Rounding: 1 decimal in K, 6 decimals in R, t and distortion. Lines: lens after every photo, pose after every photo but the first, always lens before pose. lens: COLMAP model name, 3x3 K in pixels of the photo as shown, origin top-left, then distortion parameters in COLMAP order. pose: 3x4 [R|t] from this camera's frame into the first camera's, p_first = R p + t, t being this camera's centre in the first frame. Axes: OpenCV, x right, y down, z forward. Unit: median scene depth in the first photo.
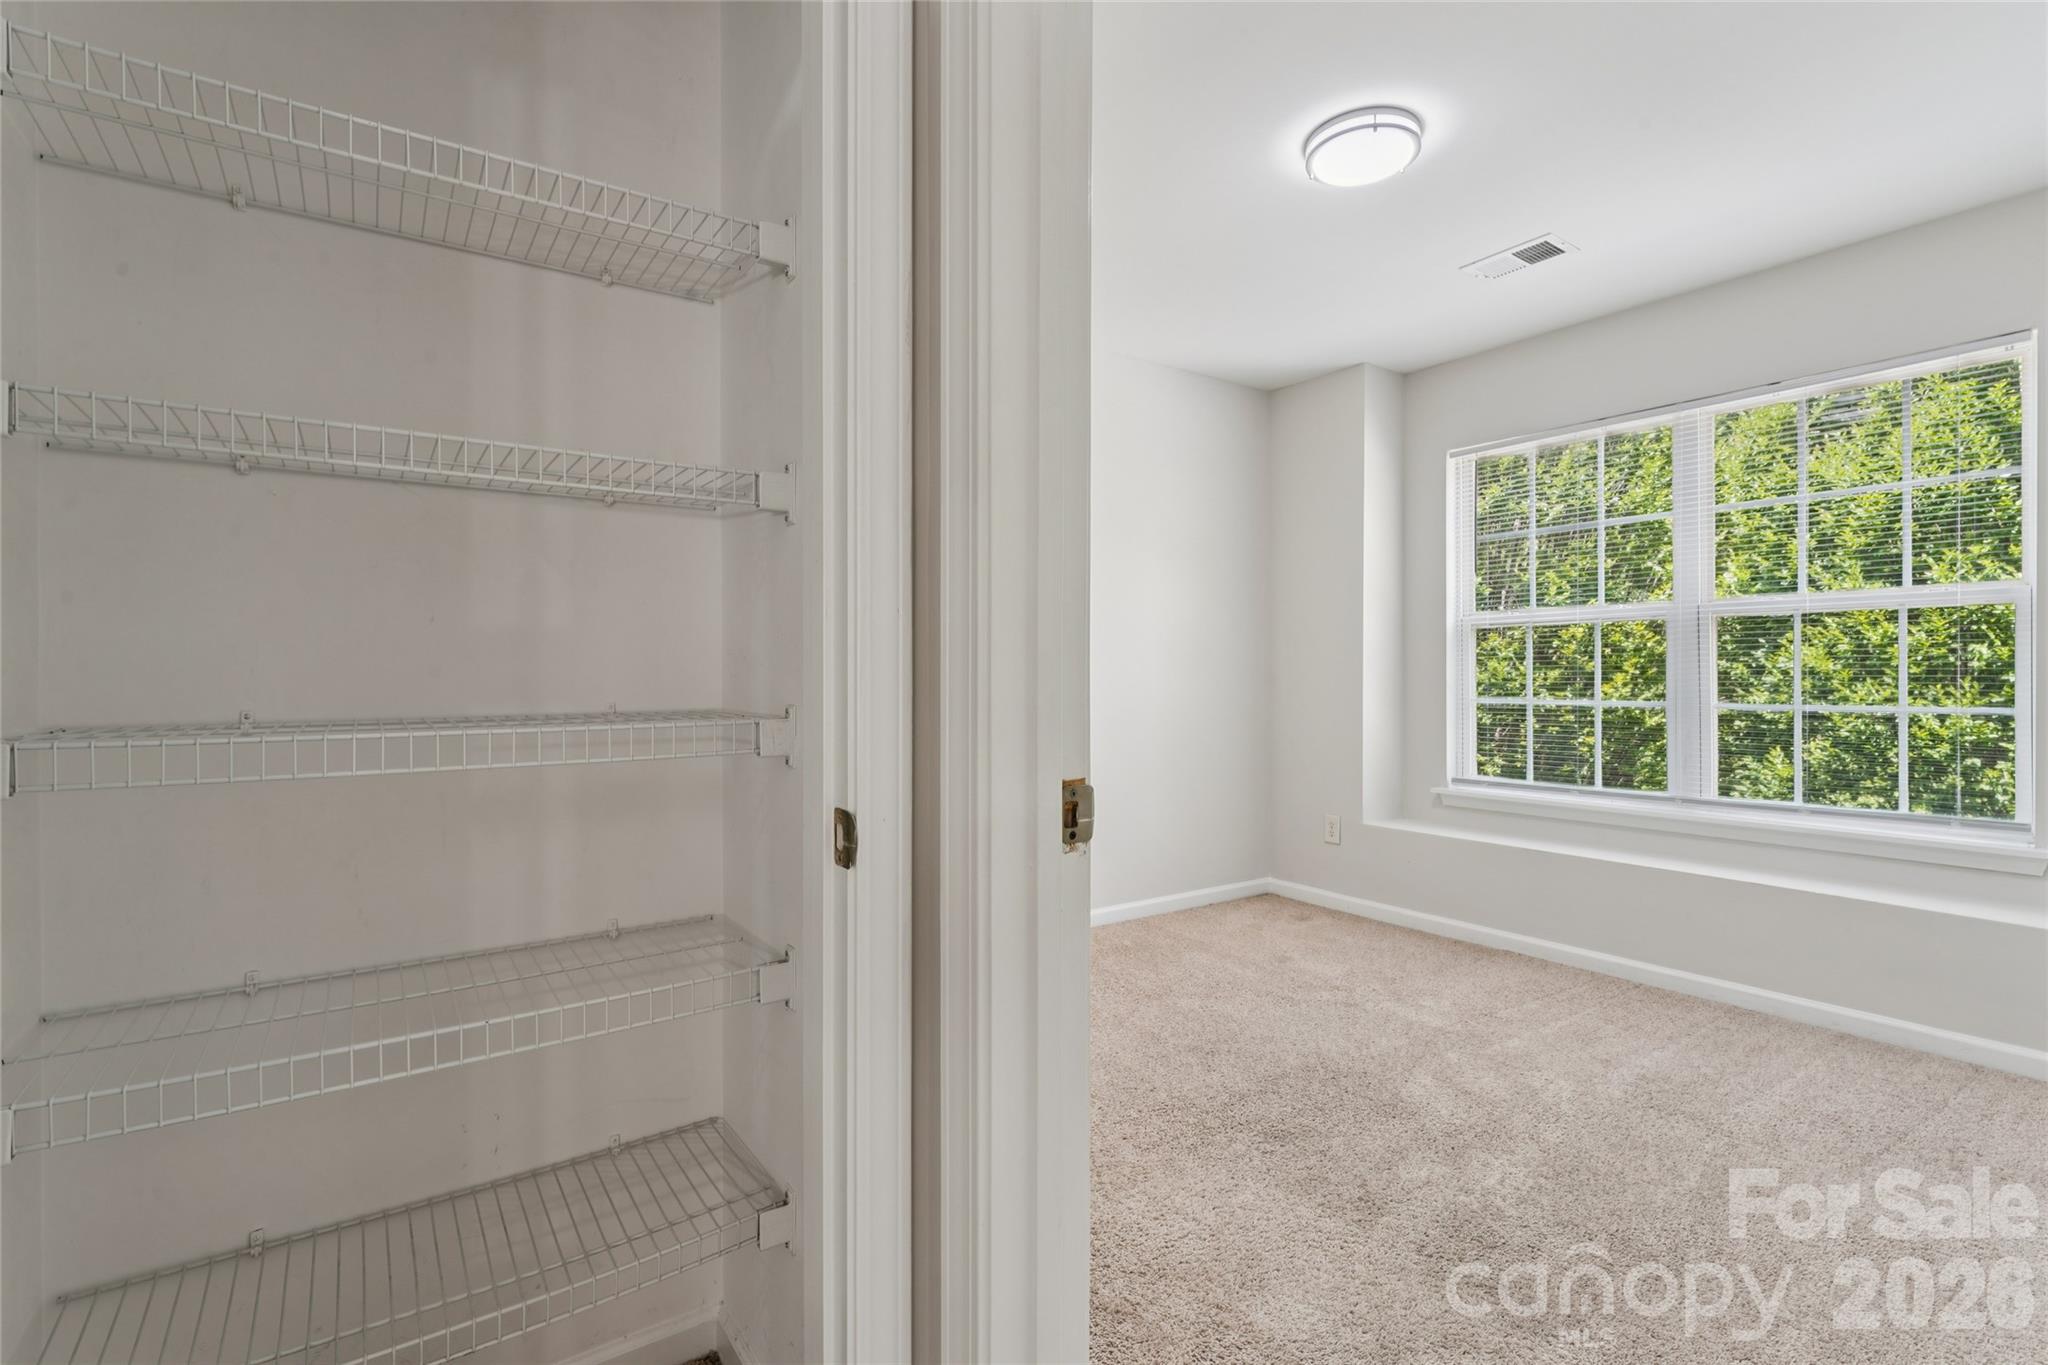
lens RADIAL K [[950.9, 0, 1013.7], [0, 950.9, 683.7], [0, 0, 1]] dist [0.000017, 0.000601]
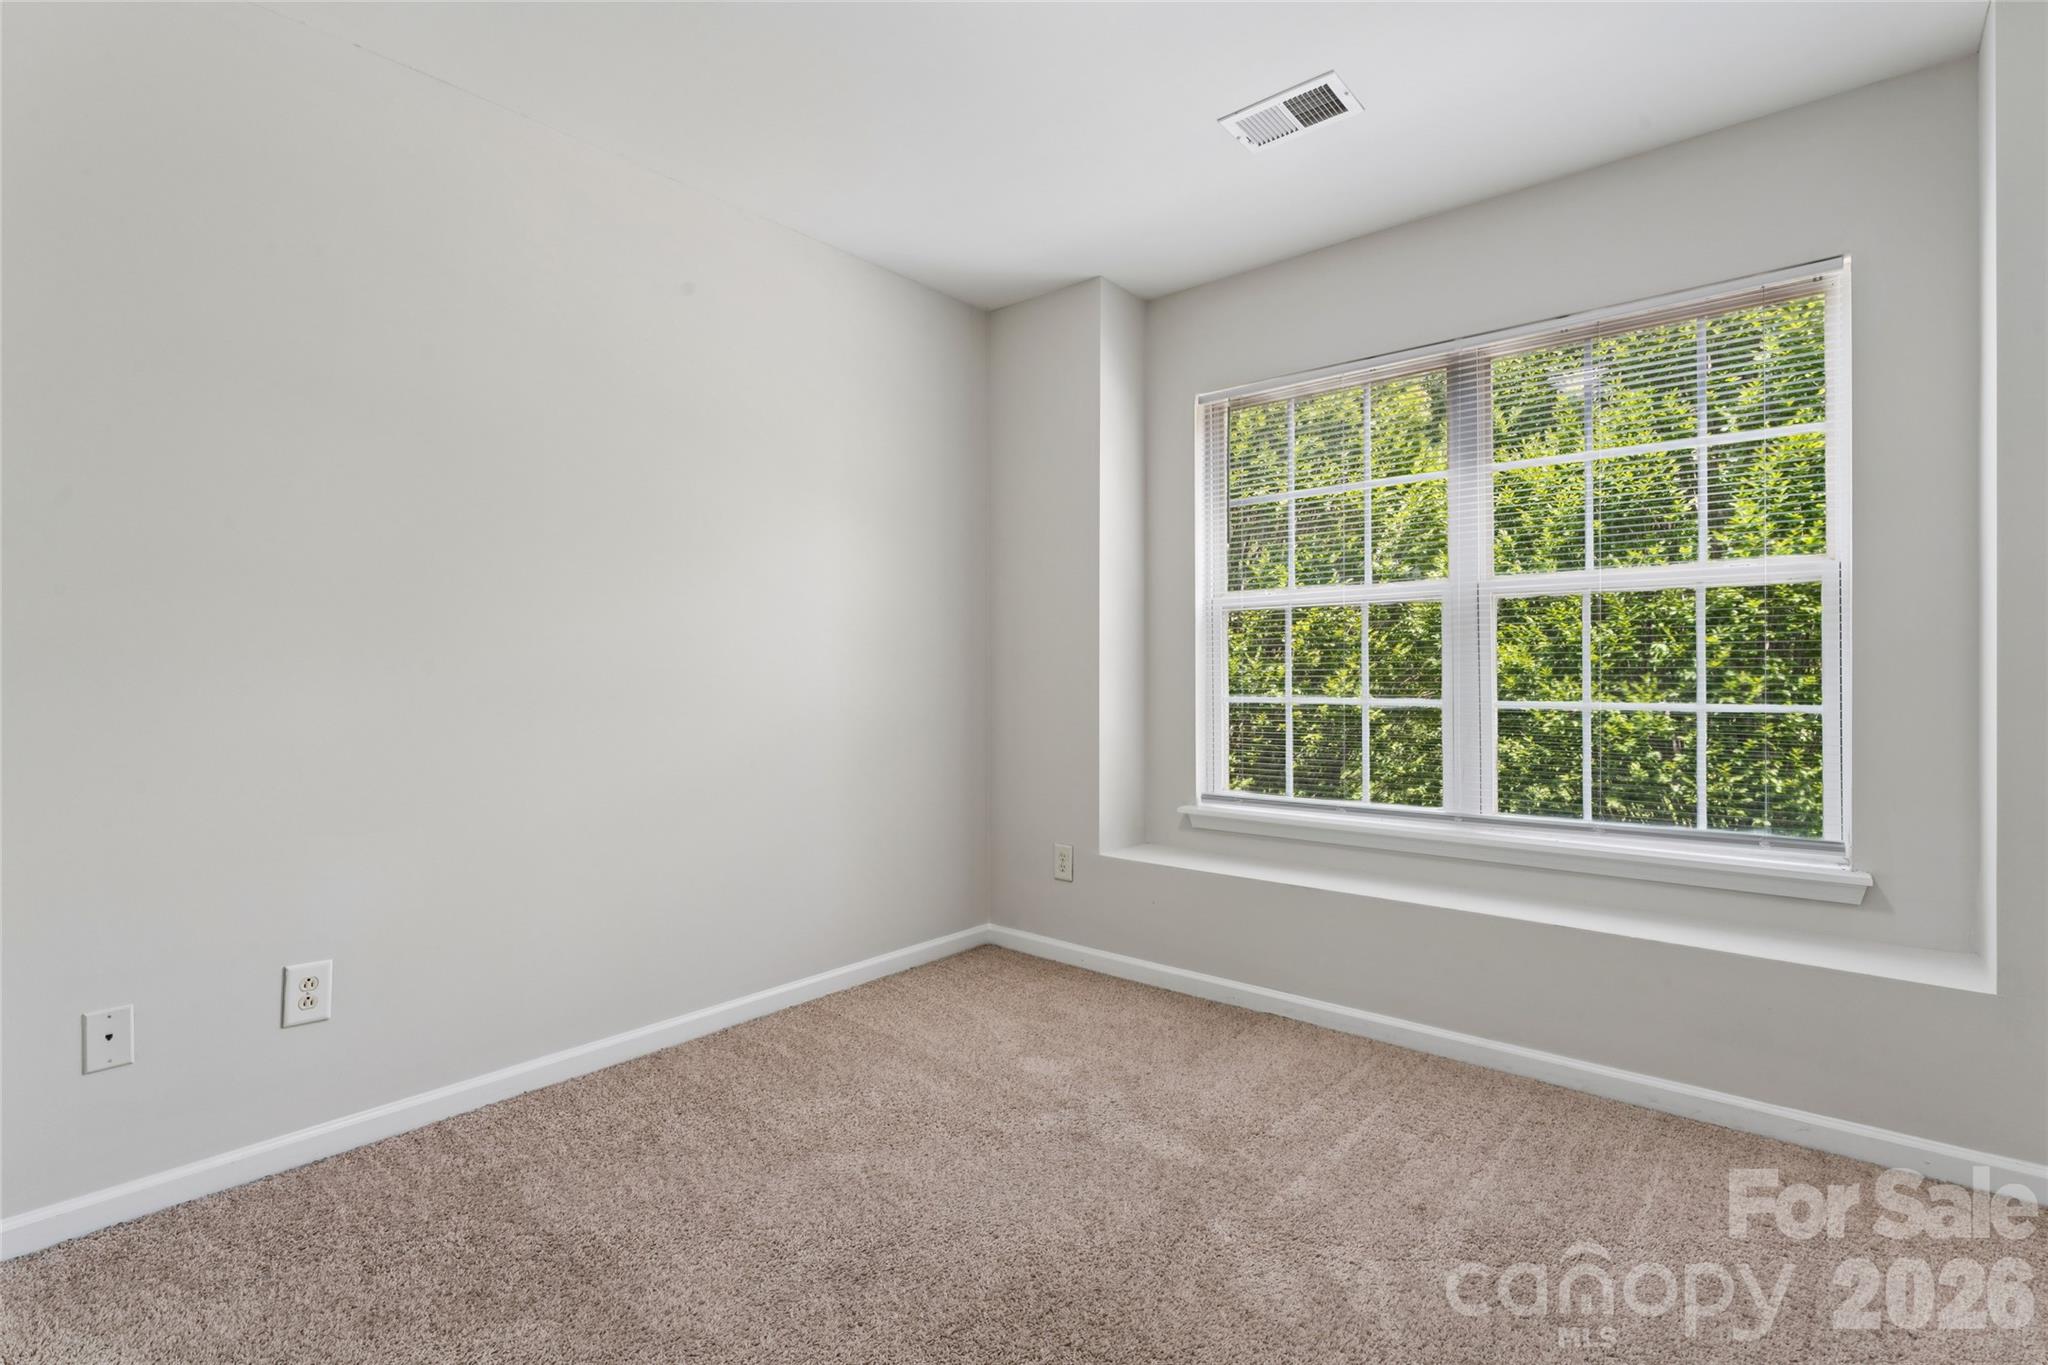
lens RADIAL K [[950.9, 0, 1028.9], [0, 950.9, 684.9], [0, 0, 1]] dist [0.000017, 0.000601]
pose [[0.962777, -0.002331, 0.270289, 0.102015], [0.001943, 0.999997, 0.001705, 0.003681], [-0.270292, -0.001116, 0.962778, 0.266176]]
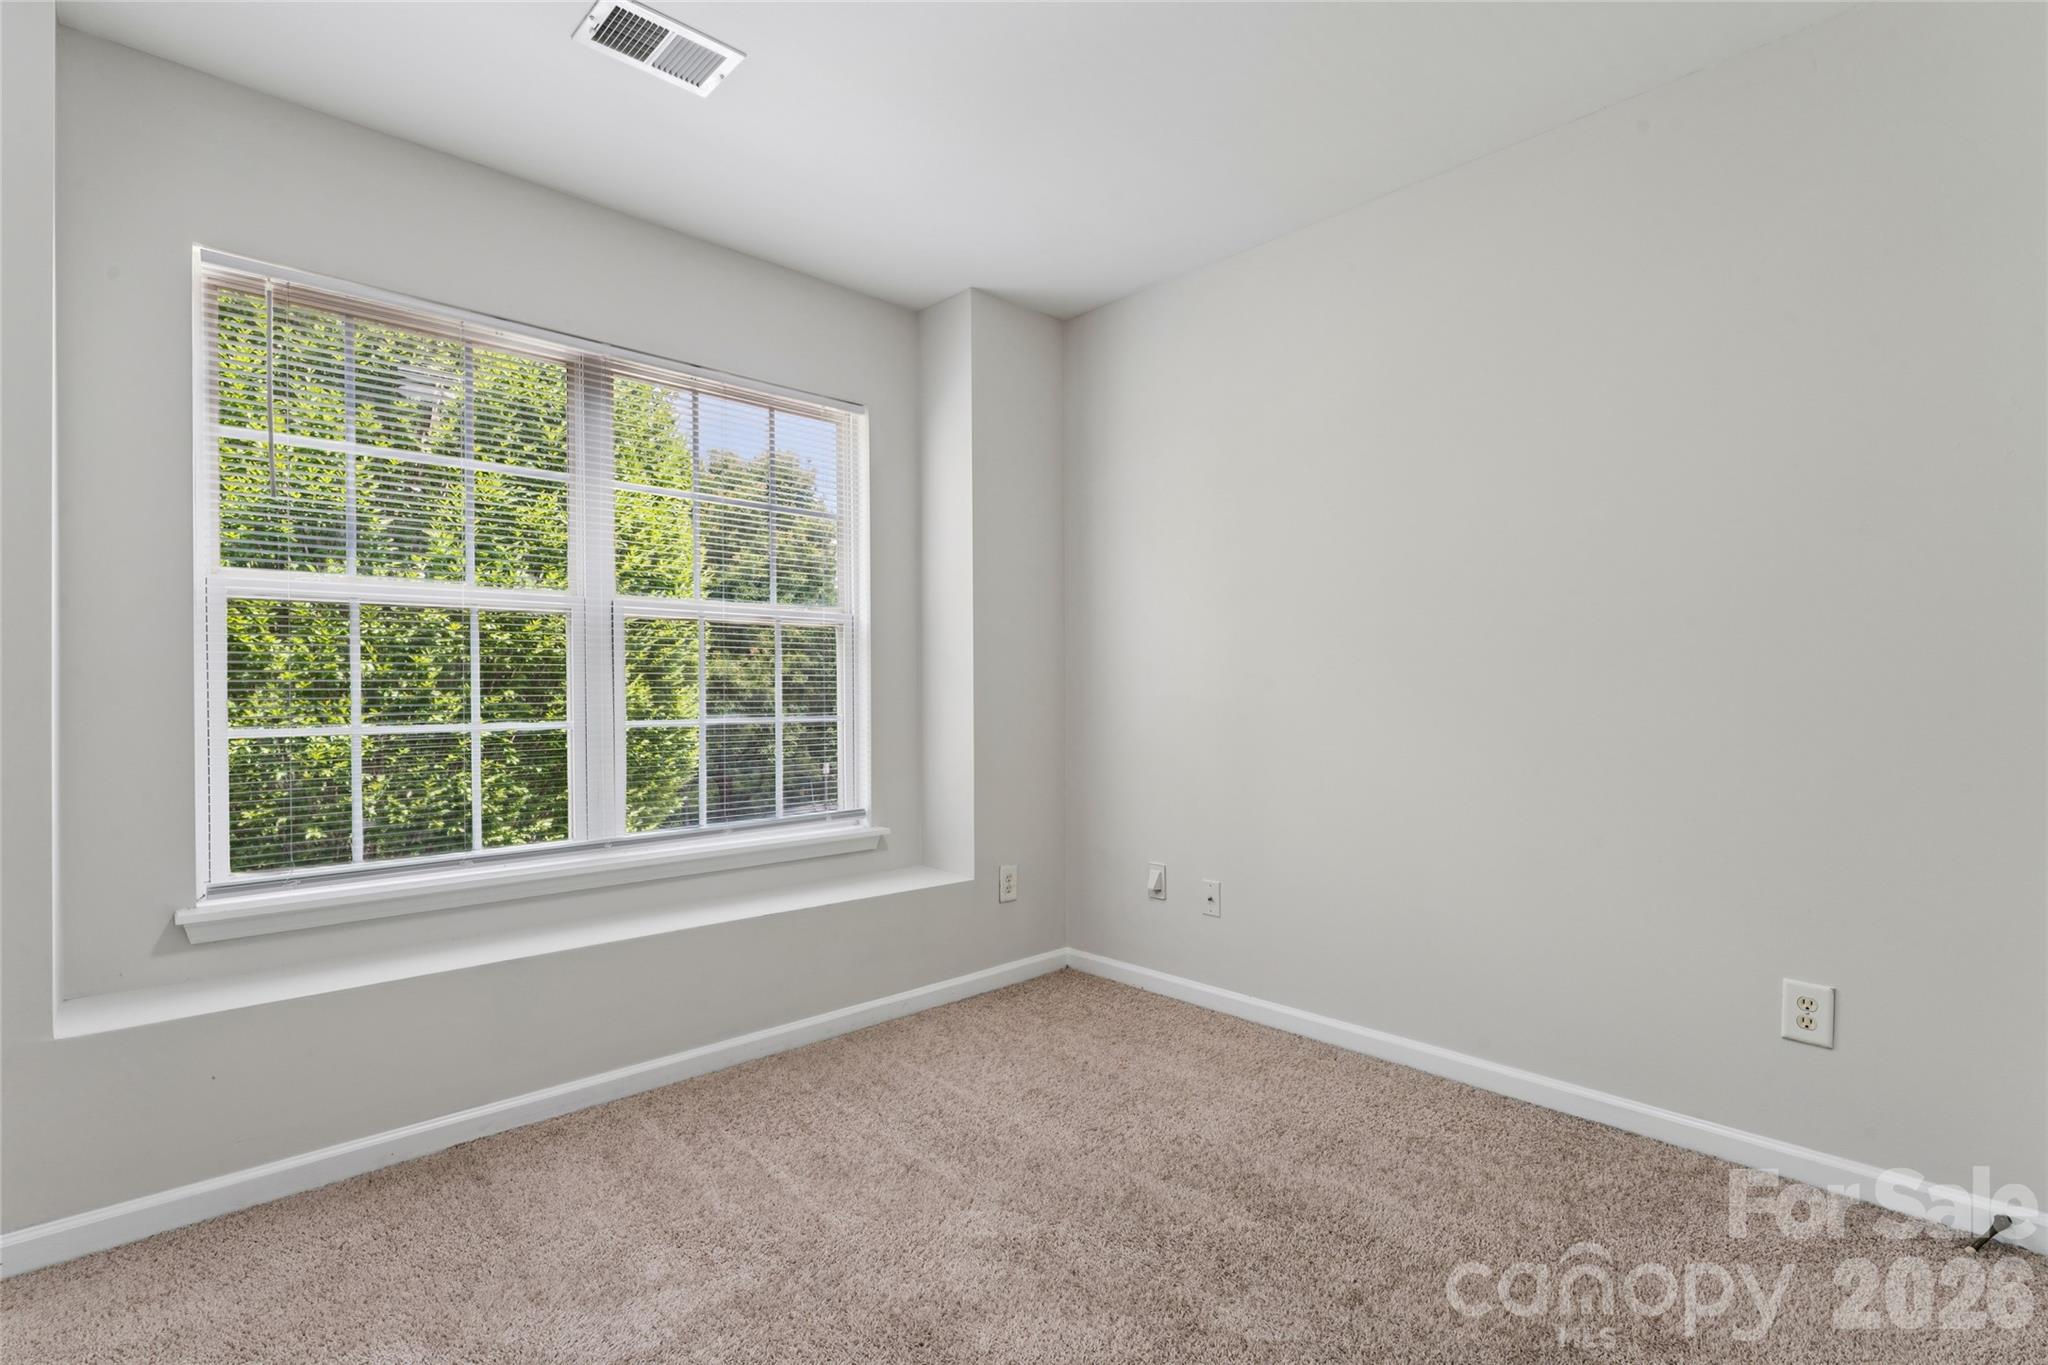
lens RADIAL K [[950.9, 0, 1007.8], [0, 950.9, 699.3], [0, 0, 1]] dist [0.000017, 0.000601]
pose [[-0.151756, -0.006648, 0.988396, -0.116266], [0.011948, 0.999892, 0.008559, -0.001202], [-0.988346, 0.013108, -0.151660, 0.689503]]
